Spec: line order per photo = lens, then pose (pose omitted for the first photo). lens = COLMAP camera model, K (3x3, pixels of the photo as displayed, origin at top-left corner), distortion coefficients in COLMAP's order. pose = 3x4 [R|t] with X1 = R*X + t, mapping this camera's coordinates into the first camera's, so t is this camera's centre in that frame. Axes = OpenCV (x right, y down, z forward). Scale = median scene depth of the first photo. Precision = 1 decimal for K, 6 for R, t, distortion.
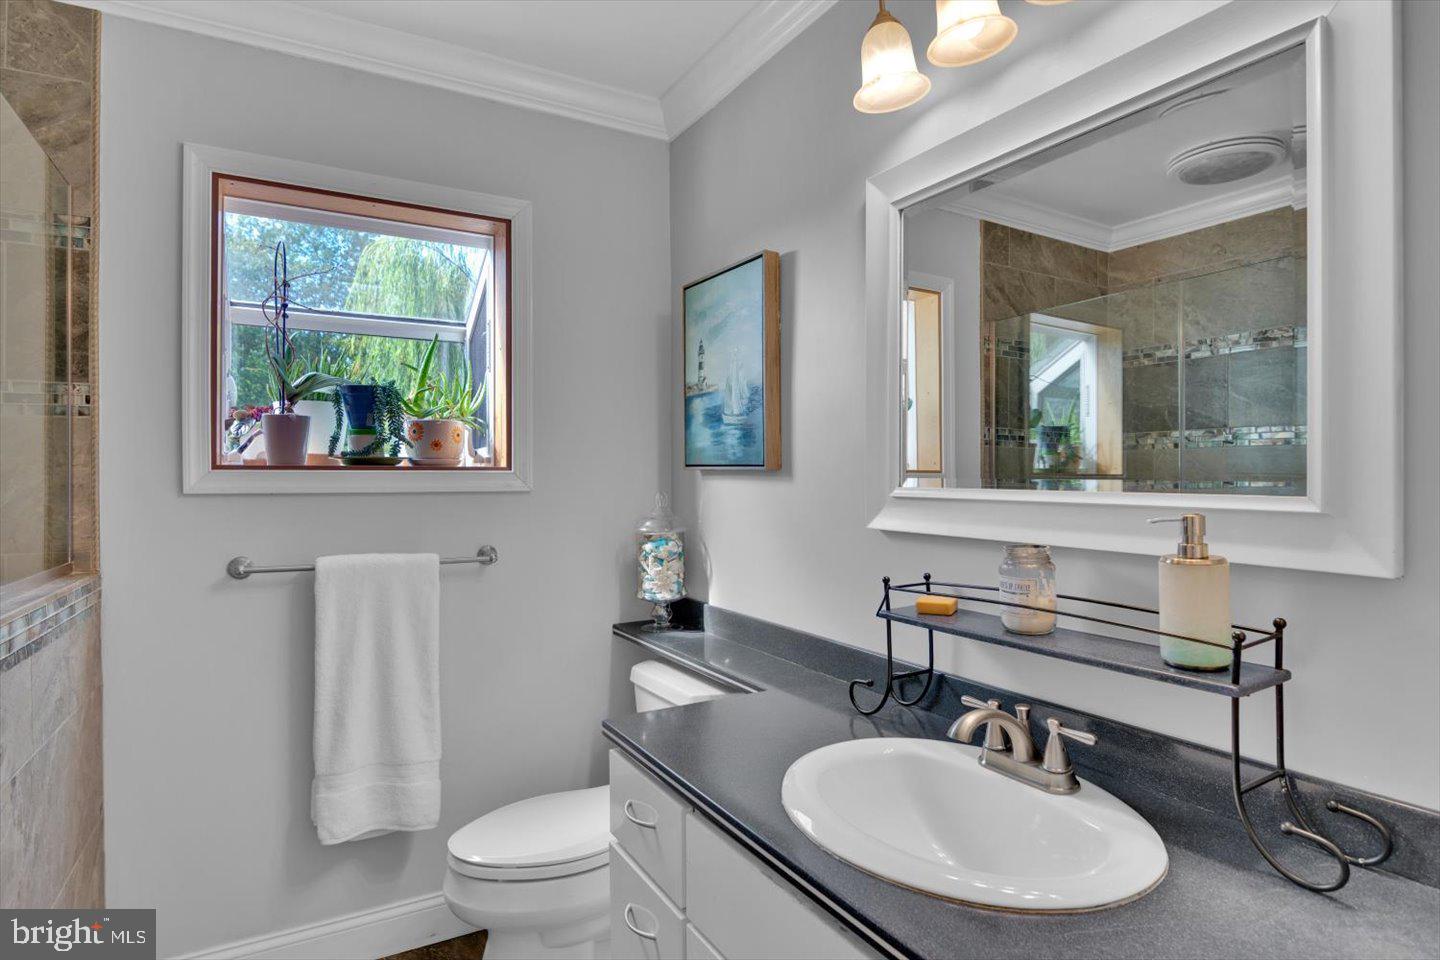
lens RADIAL K [[784.7, 0, 720.0], [0, 784.7, 480.0], [0, 0, 1]] dist [-0.012372, -0.004081]
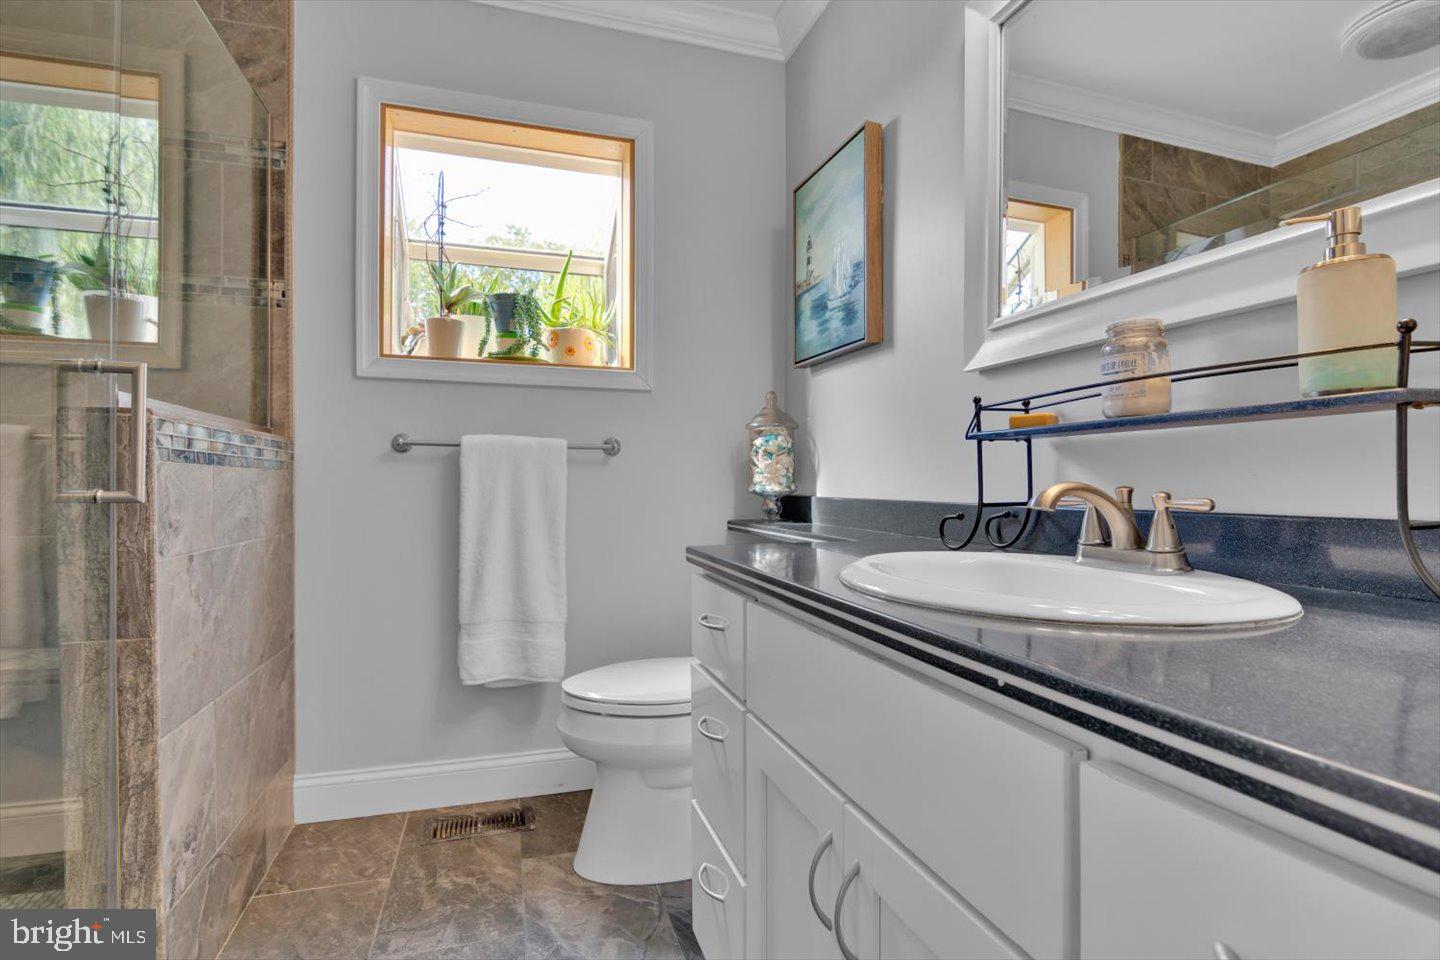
lens RADIAL K [[701.6, 0, 716.1], [0, 701.6, 505.1], [0, 0, 1]] dist [-0.000426, -0.013237]
pose [[0.975013, 0.007814, -0.222010, 0.067510], [-0.005855, 0.999938, 0.009480, 0.176465], [0.222070, -0.007943, 0.974998, 0.078469]]
